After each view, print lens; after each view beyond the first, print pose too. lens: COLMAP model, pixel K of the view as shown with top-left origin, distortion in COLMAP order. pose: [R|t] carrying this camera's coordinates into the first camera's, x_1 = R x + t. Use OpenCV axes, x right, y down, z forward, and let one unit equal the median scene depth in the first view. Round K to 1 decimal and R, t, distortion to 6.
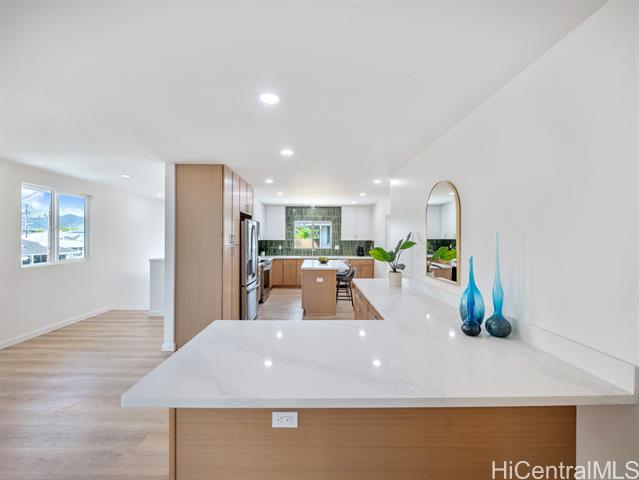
lens RADIAL K [[264.6, 0, 319.0], [0, 264.6, 239.7], [0, 0, 1]] dist [0.001816, 0.000358]
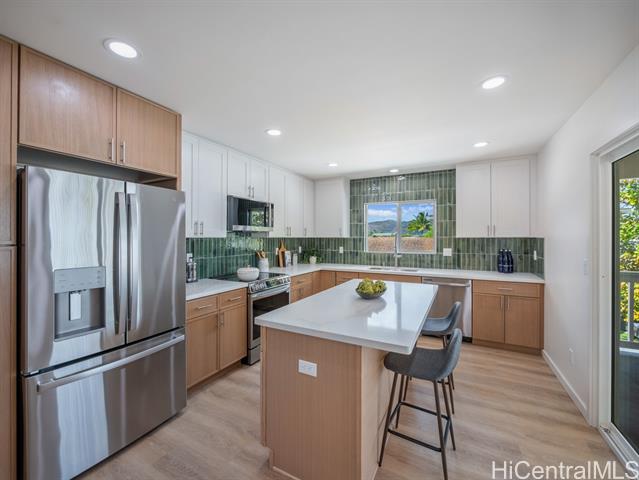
lens RADIAL K [[264.6, 0, 320.8], [0, 264.6, 236.9], [0, 0, 1]] dist [0.001816, 0.000358]
pose [[0.885184, -0.007079, -0.465187, 0.088753], [-0.002064, 0.999815, -0.019143, 0.010818], [0.465236, 0.017905, 0.885006, 0.454183]]
